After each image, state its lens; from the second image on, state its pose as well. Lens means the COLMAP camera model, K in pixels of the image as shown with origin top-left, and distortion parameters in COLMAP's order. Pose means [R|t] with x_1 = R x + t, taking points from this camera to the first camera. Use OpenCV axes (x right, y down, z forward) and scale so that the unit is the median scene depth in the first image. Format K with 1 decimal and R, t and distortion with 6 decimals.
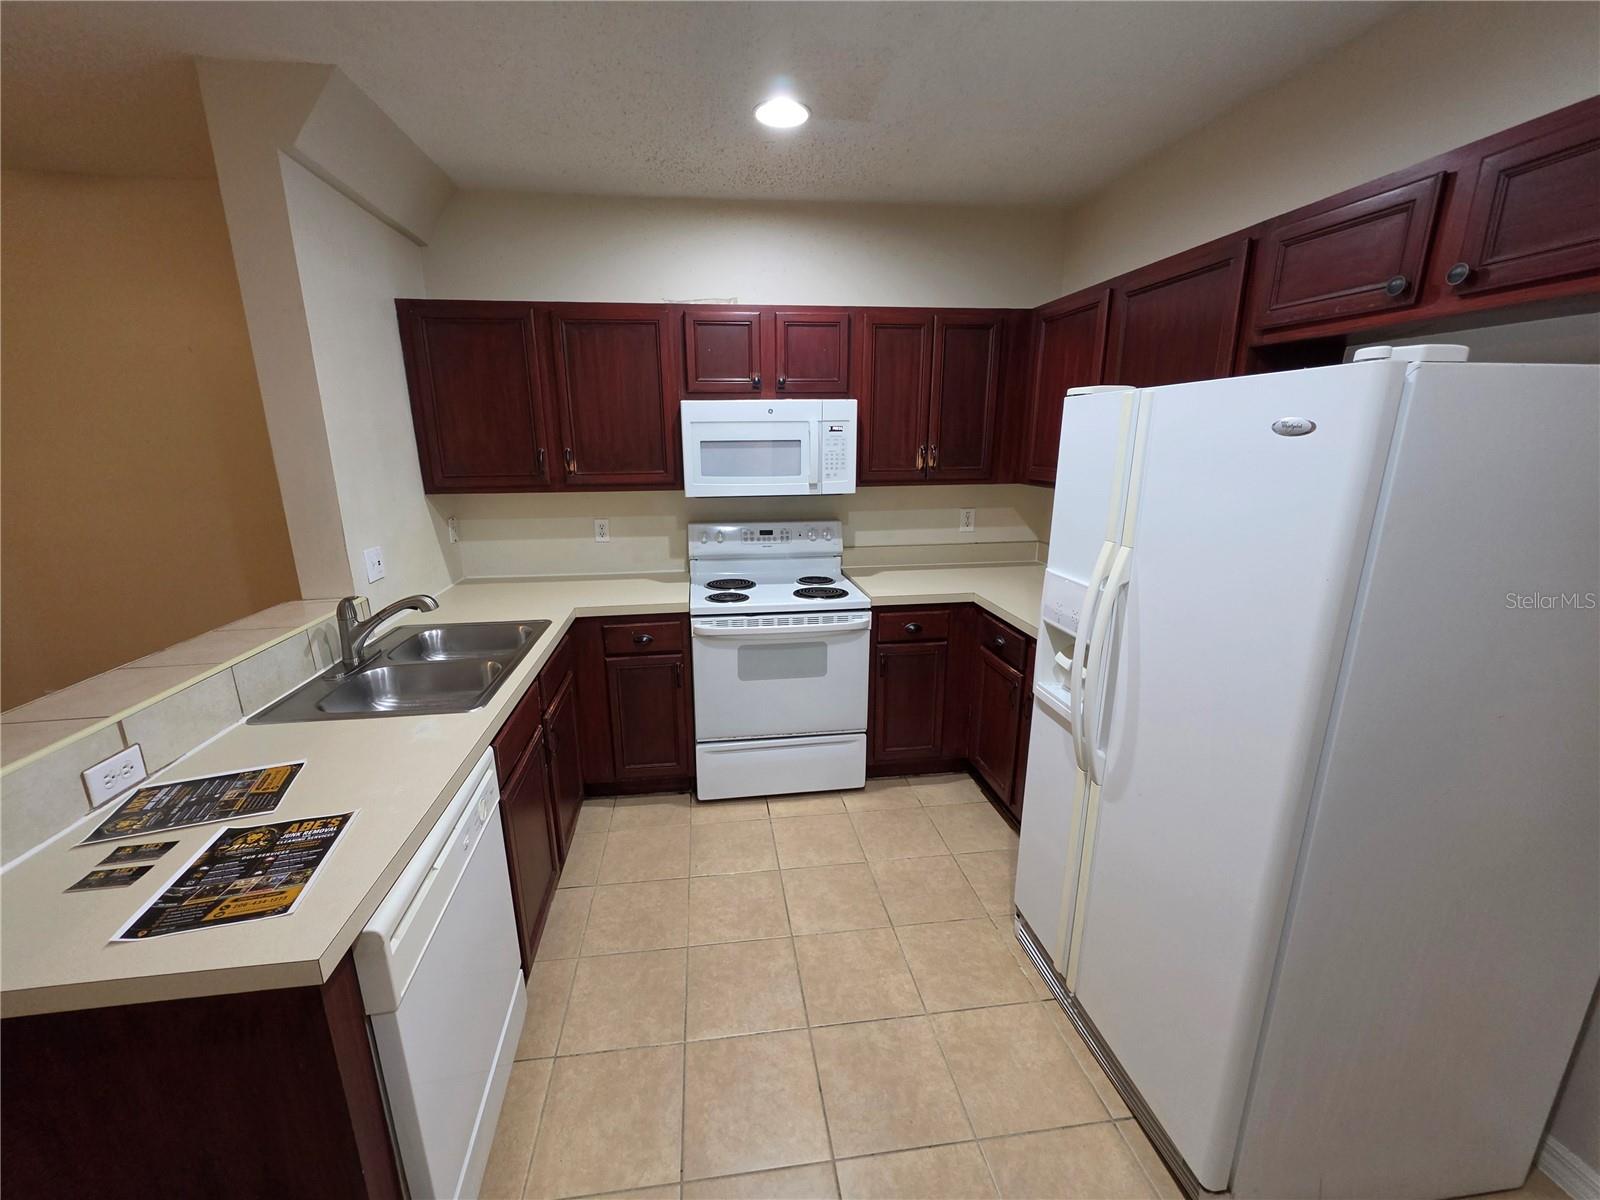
lens RADIAL K [[641.2, 0, 784.6], [0, 641.2, 600.7], [0, 0, 1]] dist [-0.000427, -0.001093]
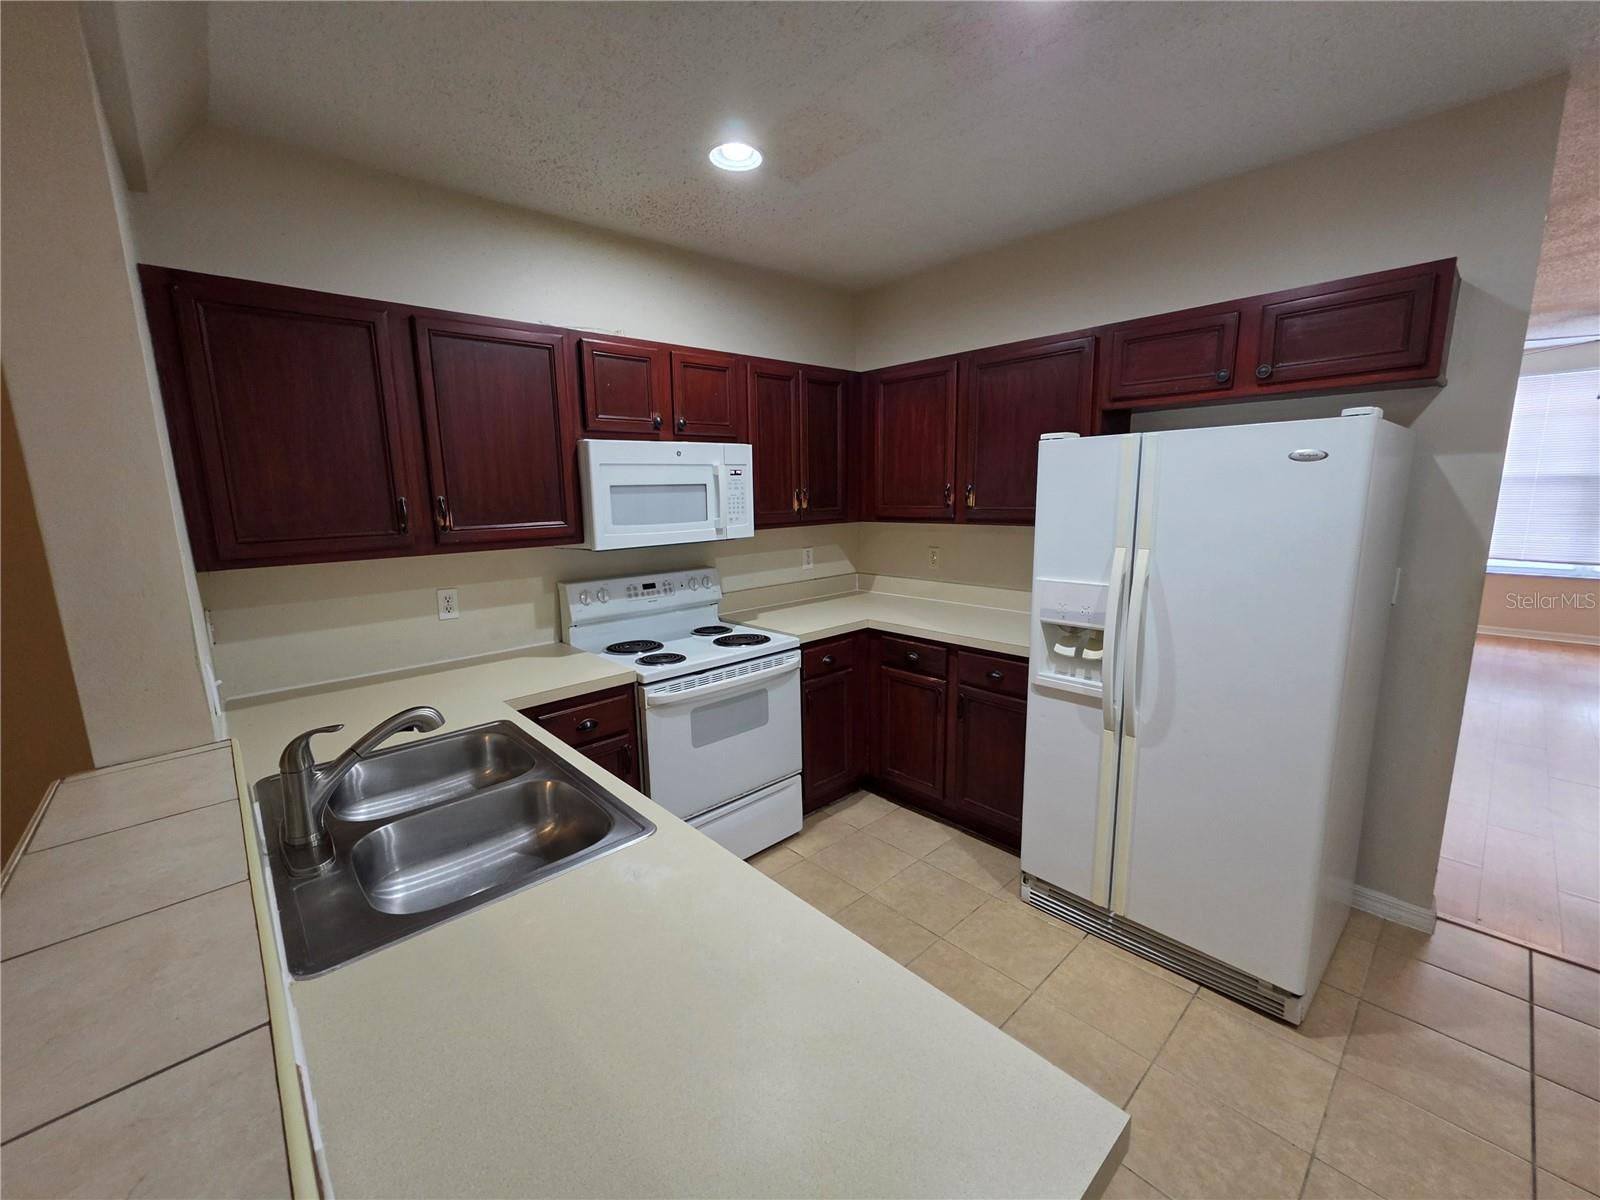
lens RADIAL K [[641.2, 0, 793.0], [0, 641.2, 602.3], [0, 0, 1]] dist [-0.000427, -0.001093]
pose [[0.821999, -0.110189, 0.558728, -0.432904], [0.157257, 0.986874, -0.036730, -0.021785], [-0.547347, 0.118056, 0.828537, 0.162165]]
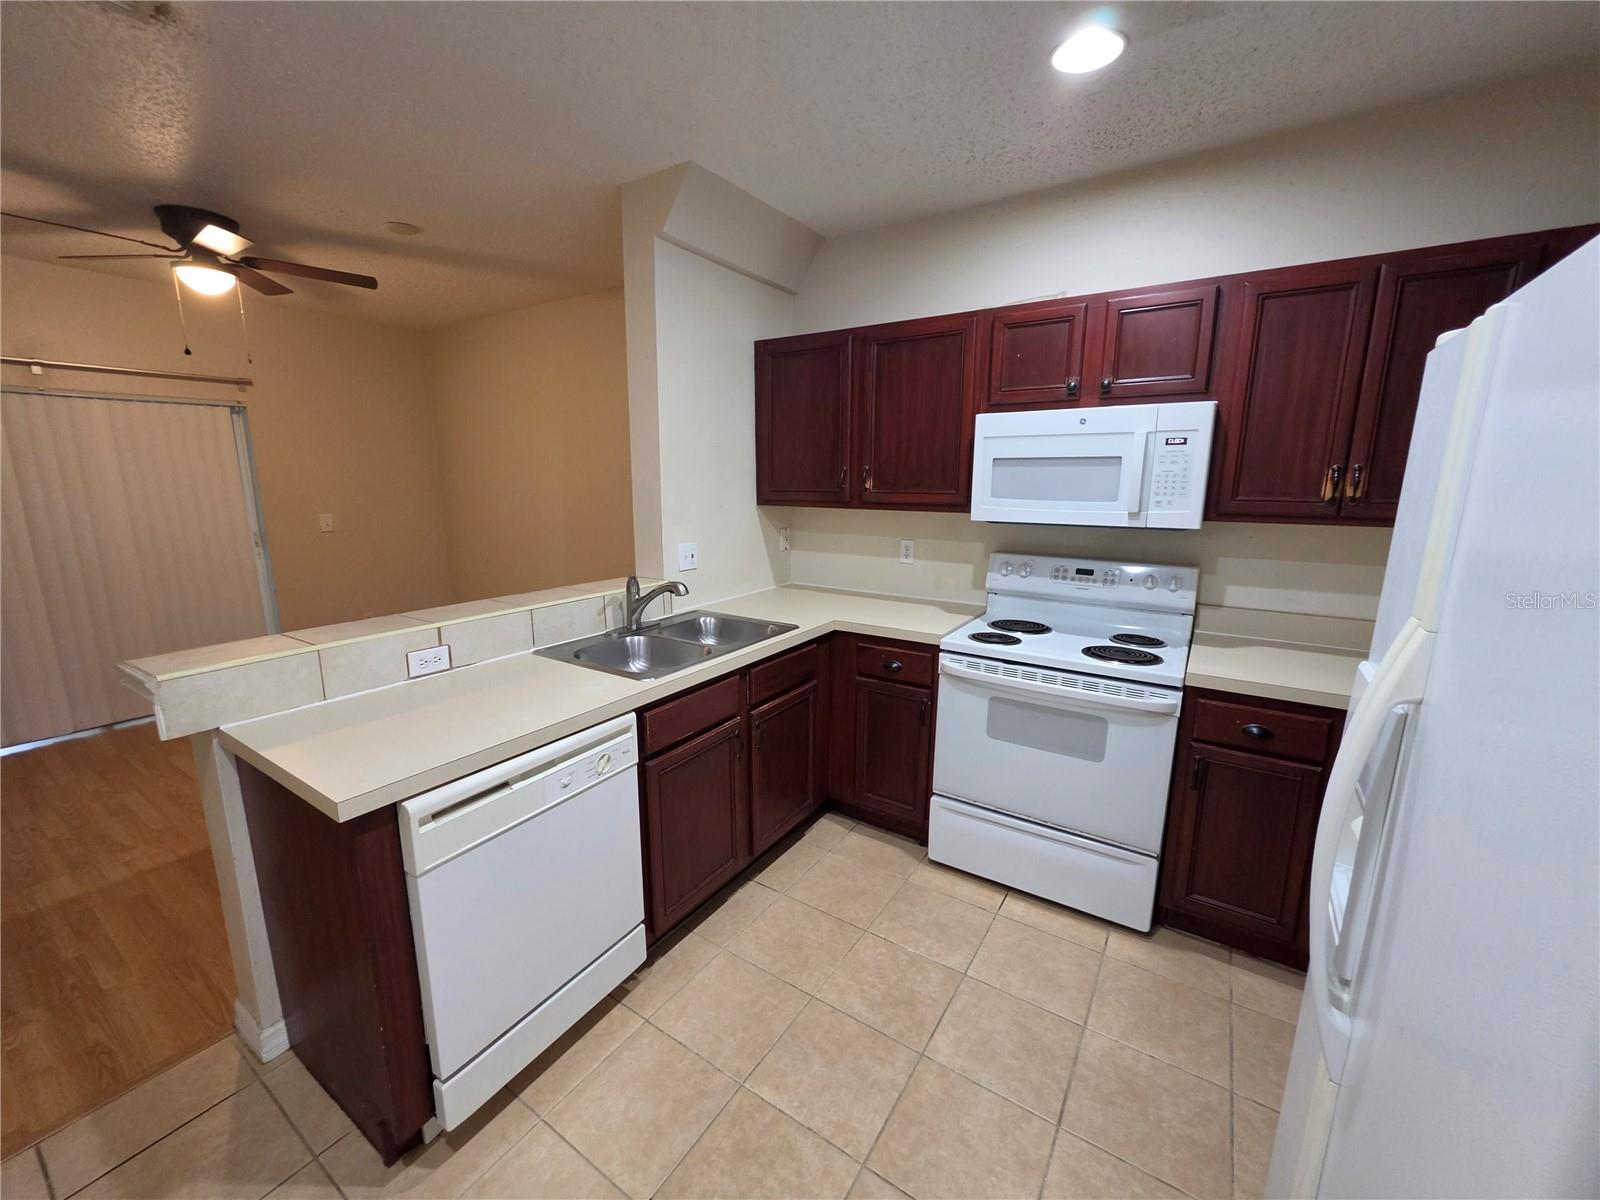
lens RADIAL K [[641.2, 0, 783.2], [0, 641.2, 600.7], [0, 0, 1]] dist [-0.000427, -0.001093]
pose [[0.749377, 0.136691, -0.647880, 0.252808], [-0.173112, 0.984873, 0.007560, -0.012437], [0.639113, 0.106490, 0.761705, 0.163240]]
